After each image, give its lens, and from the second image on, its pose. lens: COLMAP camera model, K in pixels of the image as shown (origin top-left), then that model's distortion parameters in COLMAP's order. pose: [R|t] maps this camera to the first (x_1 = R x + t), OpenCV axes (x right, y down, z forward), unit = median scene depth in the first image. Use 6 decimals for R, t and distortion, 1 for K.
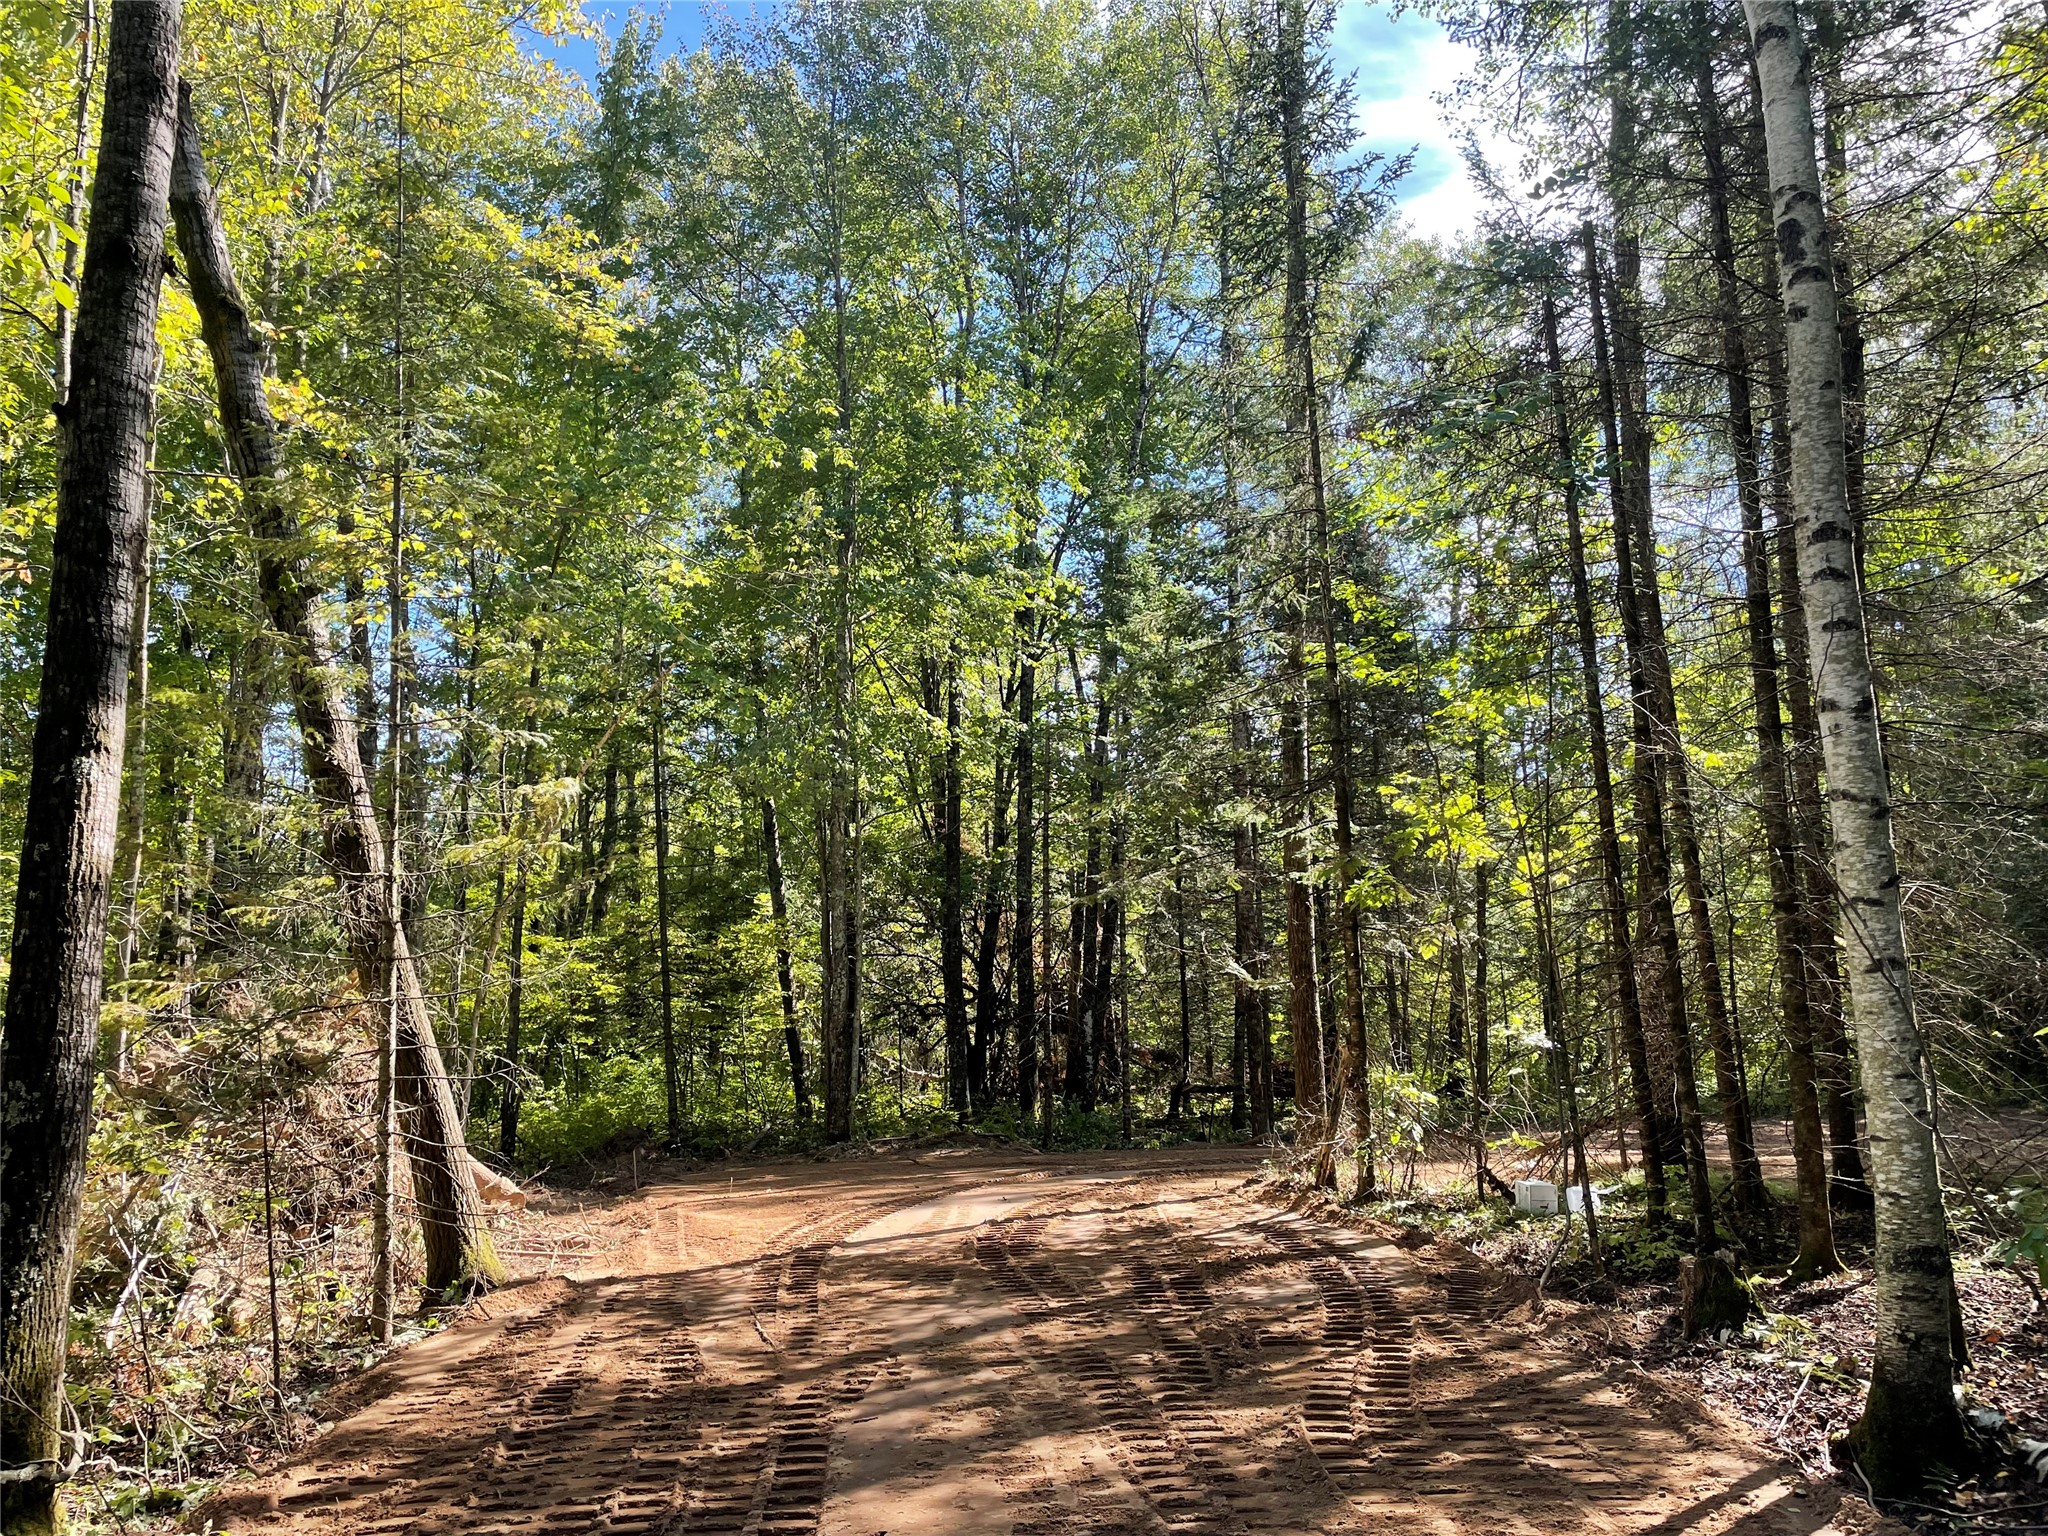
lens RADIAL K [[1558.0, 0, 1020.3], [0, 1558.0, 789.9], [0, 0, 1]] dist [0.087595, -0.127352]
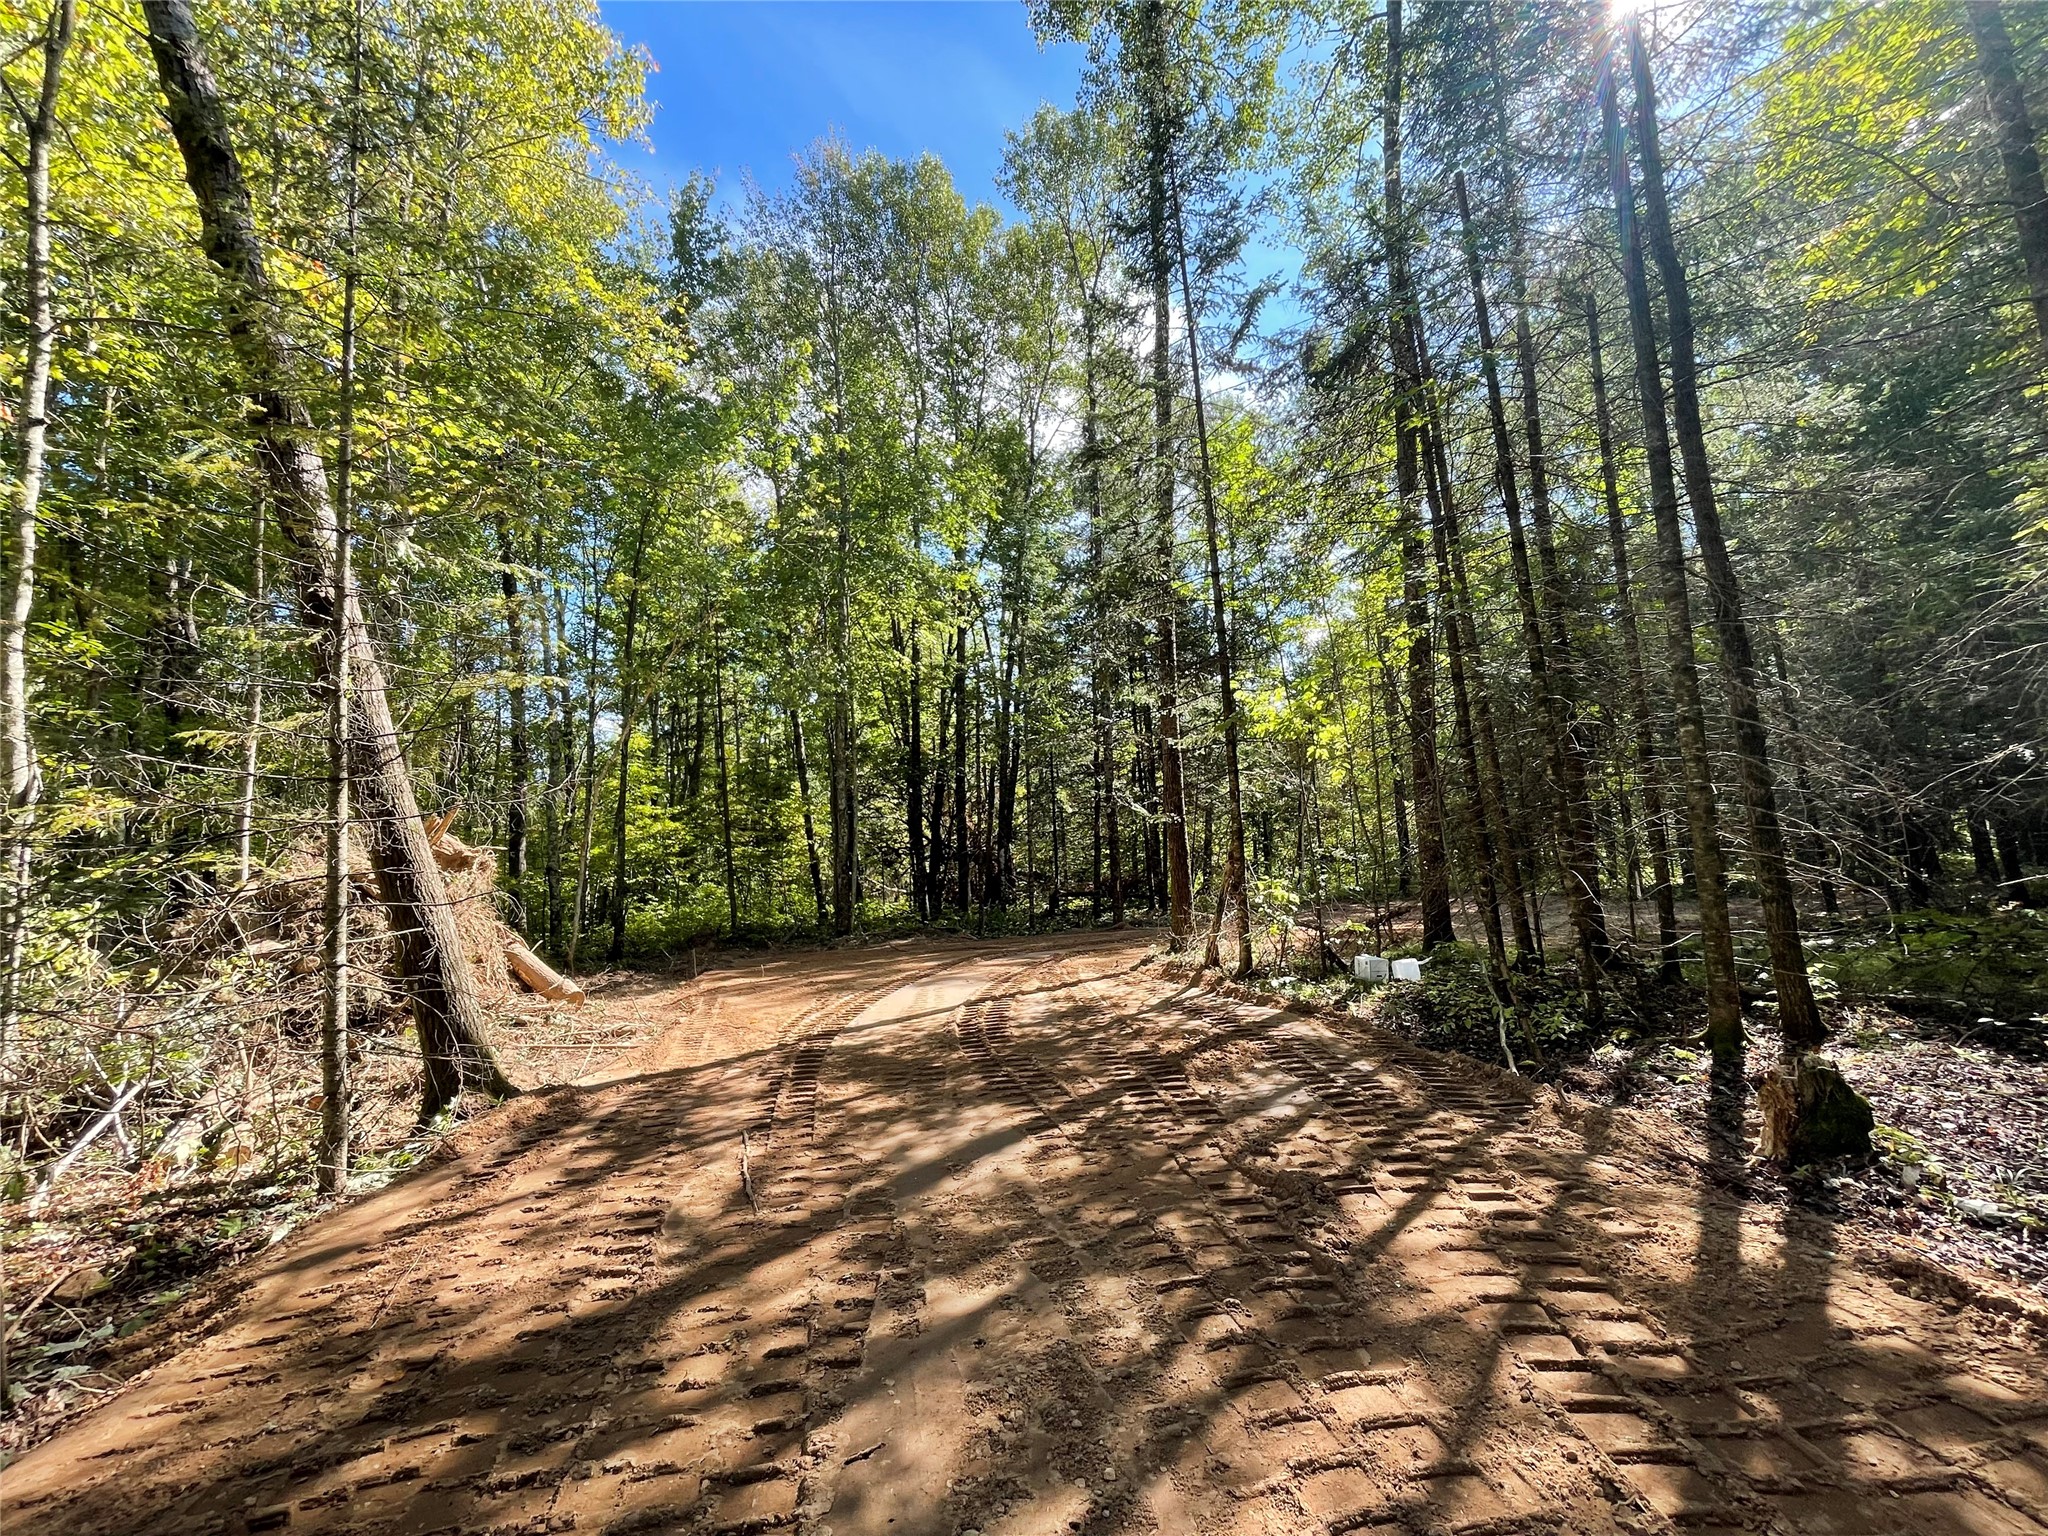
lens RADIAL K [[826.8, 0, 1020.8], [0, 826.8, 765.6], [0, 0, 1]] dist [-0.004728, 0.000698]
pose [[0.995618, -0.010213, 0.092950, -0.020356], [0.007159, 0.999425, 0.033130, 0.037737], [-0.093235, -0.032319, 0.995119, 0.209138]]
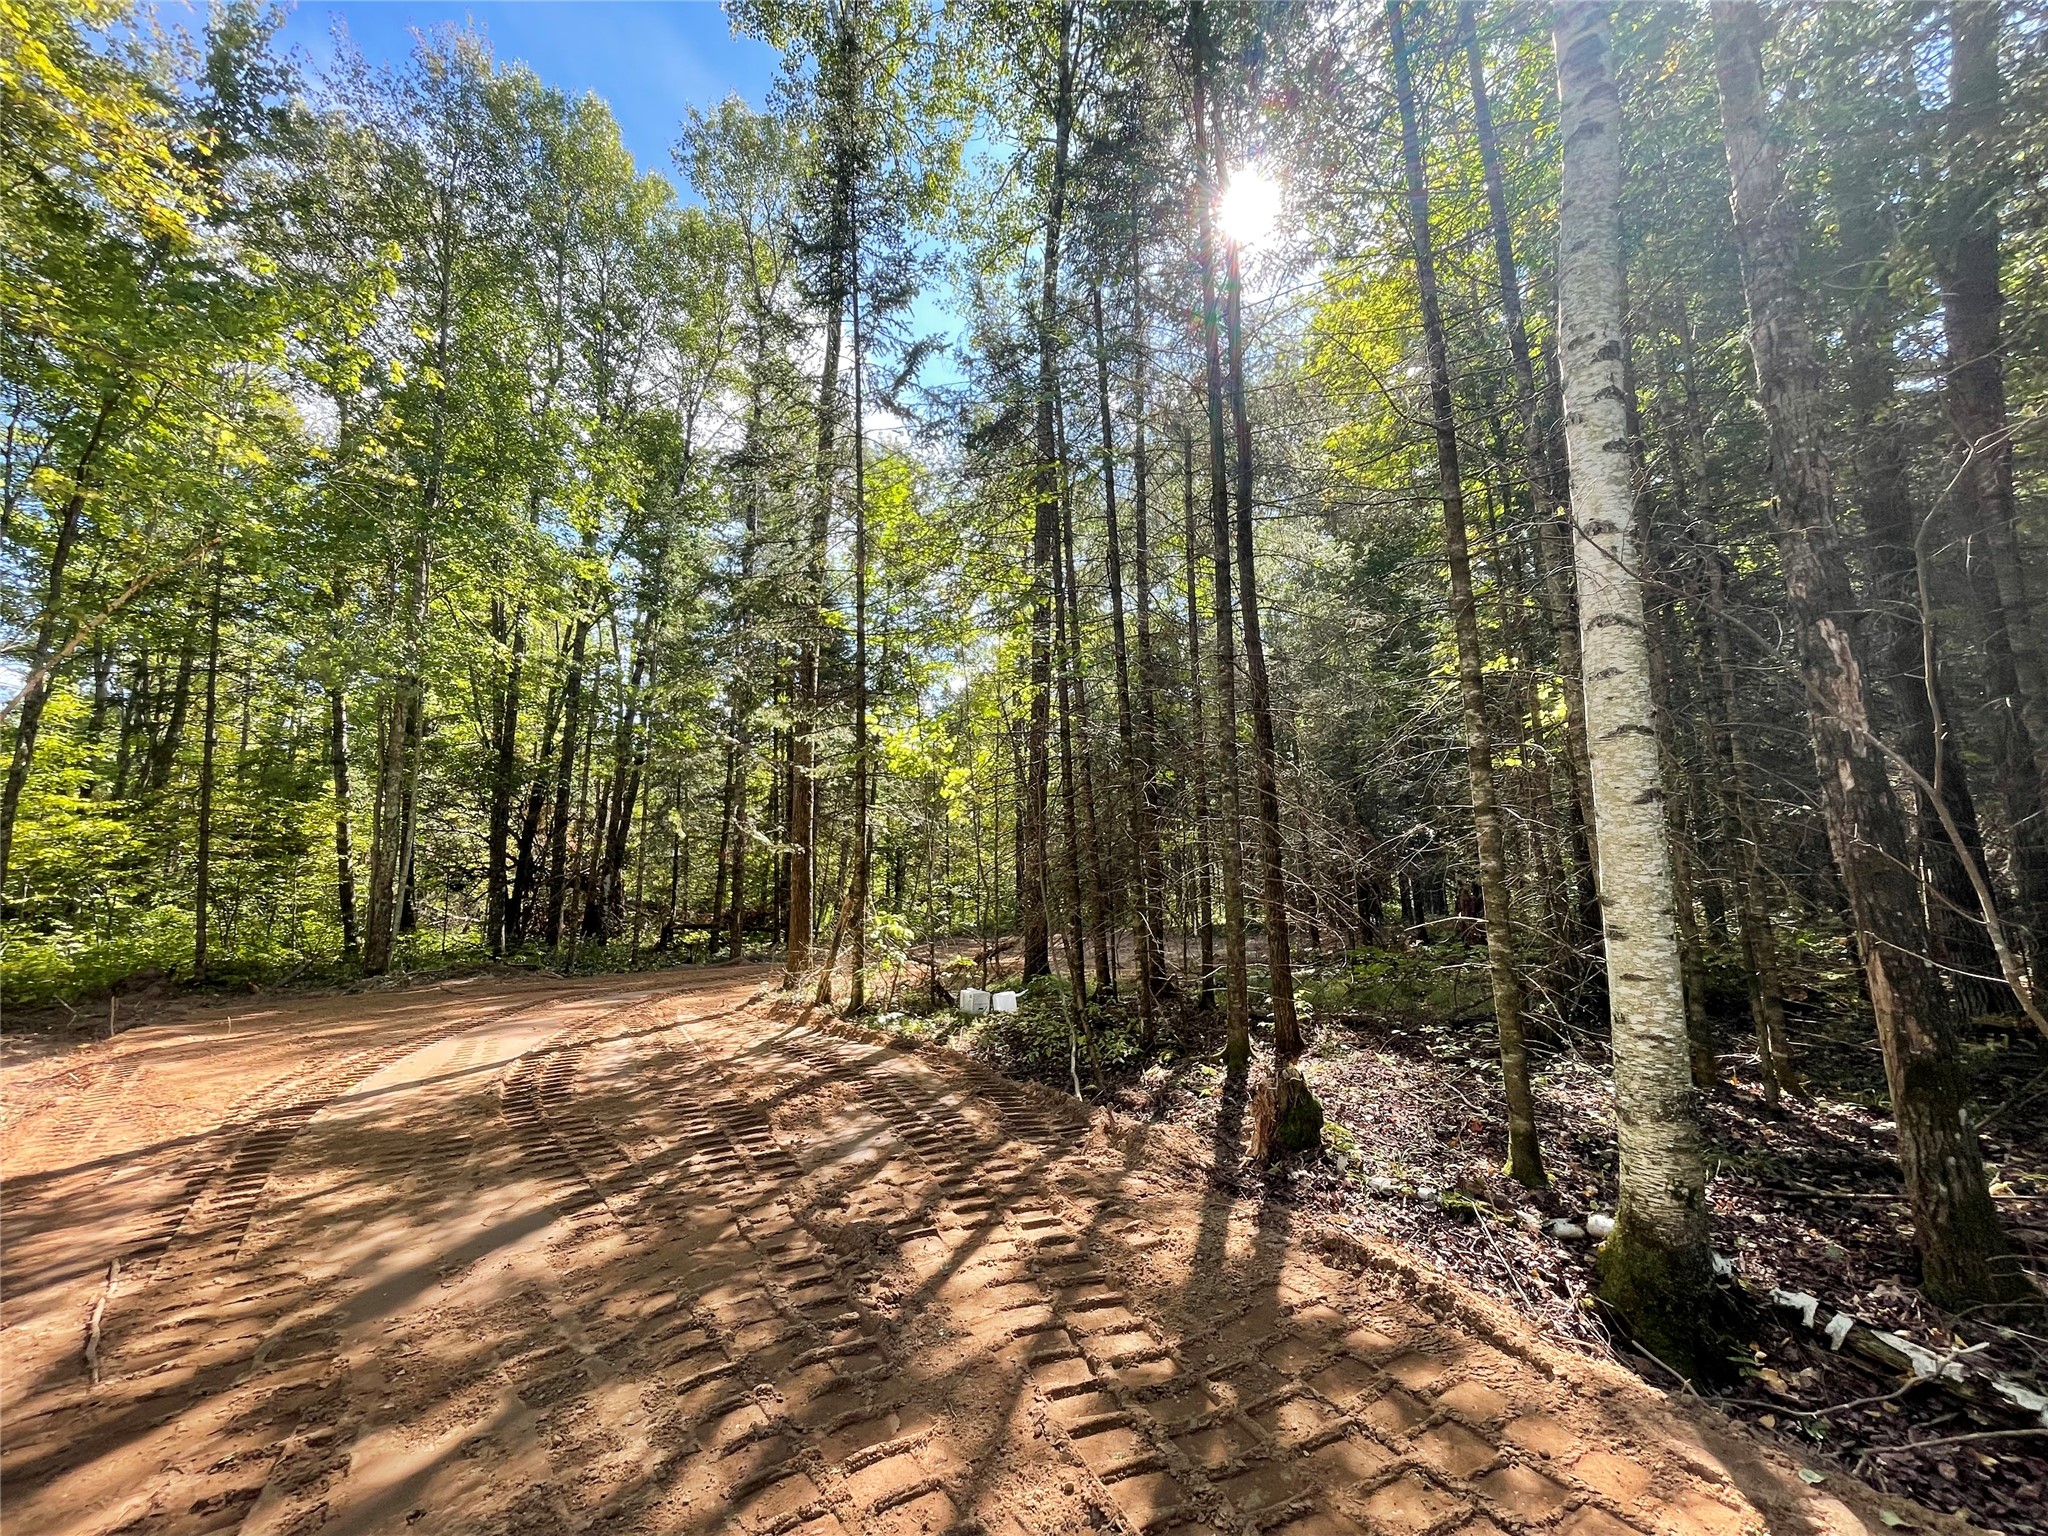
lens RADIAL K [[826.8, 0, 1020.8], [0, 826.8, 765.6], [0, 0, 1]] dist [-0.004728, 0.000698]
pose [[0.867792, 0.080847, 0.490308, -0.009205], [-0.080650, 0.996509, -0.021572, 0.038124], [-0.490340, -0.020824, 0.871282, 0.214324]]
